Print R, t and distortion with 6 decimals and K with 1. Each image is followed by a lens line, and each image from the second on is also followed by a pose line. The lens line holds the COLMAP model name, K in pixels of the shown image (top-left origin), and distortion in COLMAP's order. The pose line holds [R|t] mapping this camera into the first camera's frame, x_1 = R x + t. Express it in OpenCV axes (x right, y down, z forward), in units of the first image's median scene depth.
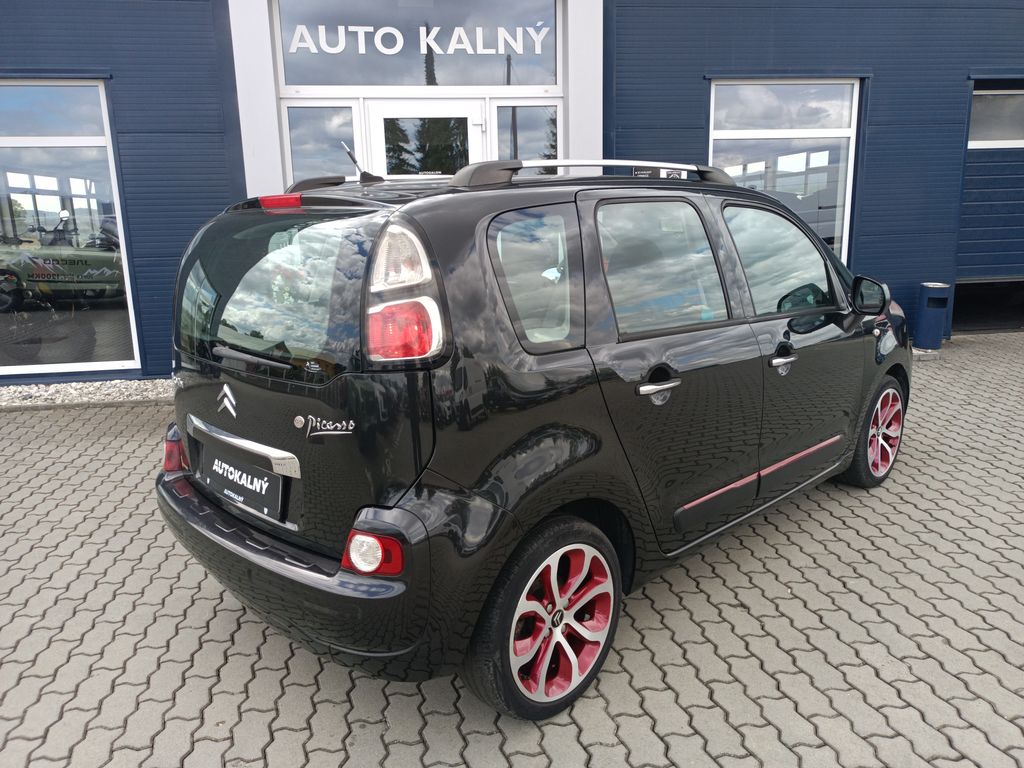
lens RADIAL K [[746.9, 0, 512.0], [0, 746.9, 384.0], [0, 0, 1]] dist [0.042449, -0.044381]
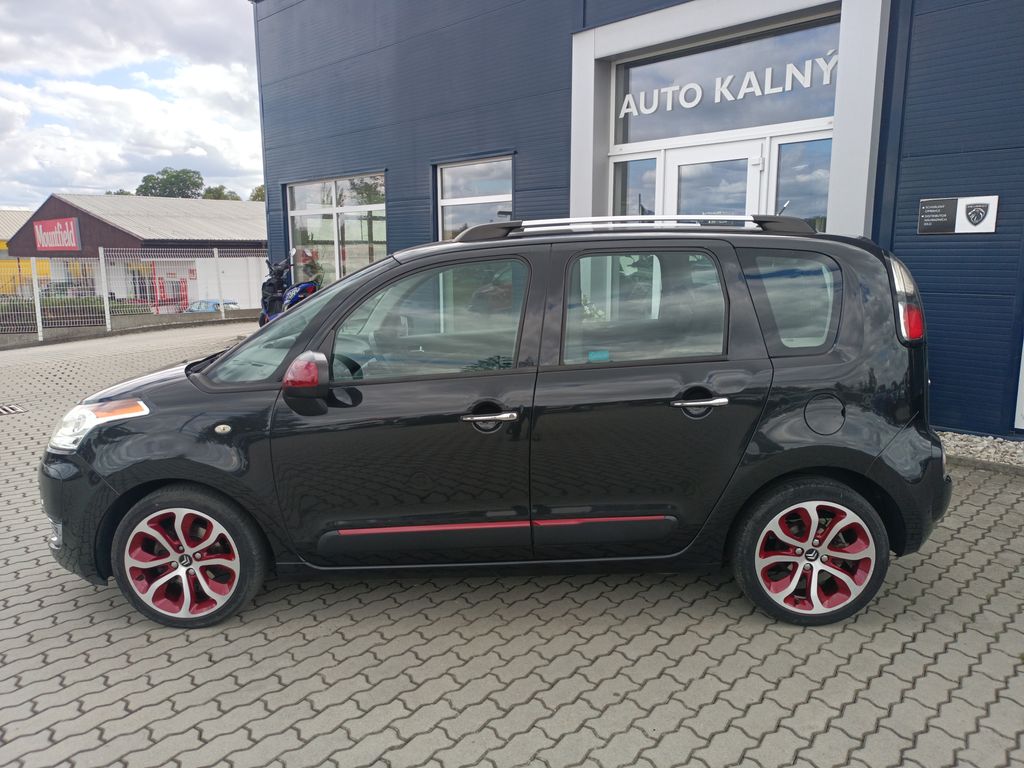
lens RADIAL K [[746.9, 0, 512.0], [0, 746.9, 384.0], [0, 0, 1]] dist [0.042449, -0.044381]
pose [[0.597739, 0.161187, -0.785319, 0.604595], [-0.181217, 0.981391, 0.063499, -0.063281], [0.780941, 0.104357, 0.615826, 0.159639]]
